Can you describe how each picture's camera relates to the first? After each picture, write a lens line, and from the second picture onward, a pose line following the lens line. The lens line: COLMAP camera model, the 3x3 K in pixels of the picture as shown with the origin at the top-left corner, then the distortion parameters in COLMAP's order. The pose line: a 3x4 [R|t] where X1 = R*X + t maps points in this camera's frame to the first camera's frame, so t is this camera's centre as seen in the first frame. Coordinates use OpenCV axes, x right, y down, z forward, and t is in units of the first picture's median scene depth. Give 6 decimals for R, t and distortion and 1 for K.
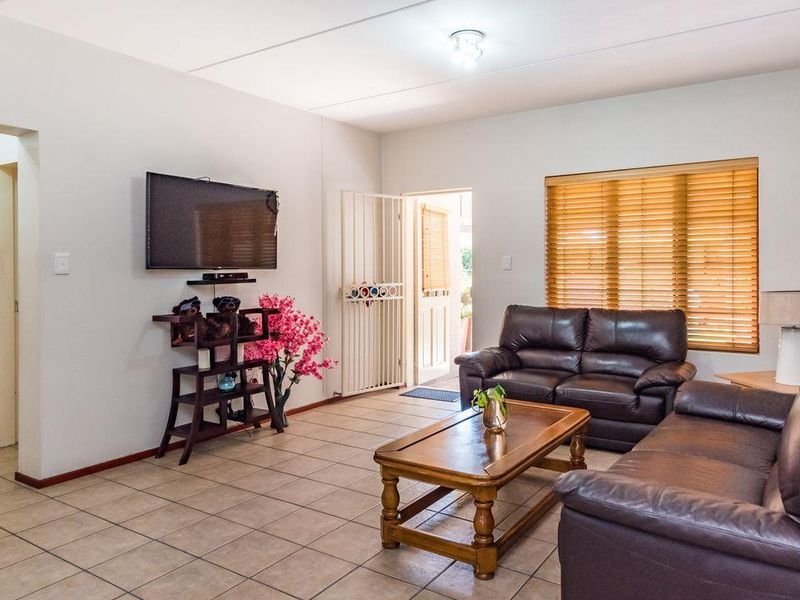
lens RADIAL K [[609.5, 0, 399.9], [0, 609.5, 268.5], [0, 0, 1]] dist [0.006797, 0.000914]
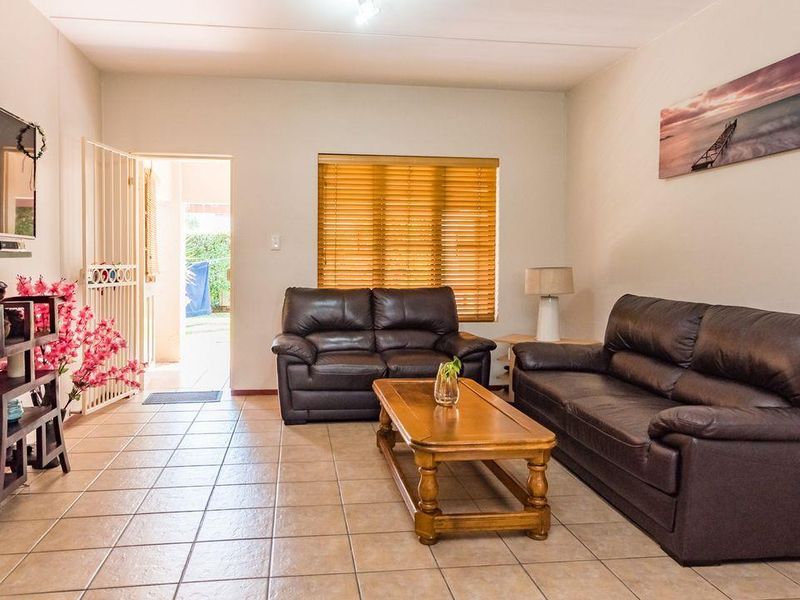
lens RADIAL K [[629.7, 0, 398.7], [0, 629.7, 278.6], [0, 0, 1]] dist [0.000824, -0.003555]
pose [[0.739877, -0.010518, 0.672660, -0.356500], [-0.007033, 0.999702, 0.023367, 0.024080], [-0.672705, -0.022020, 0.739583, 0.187017]]
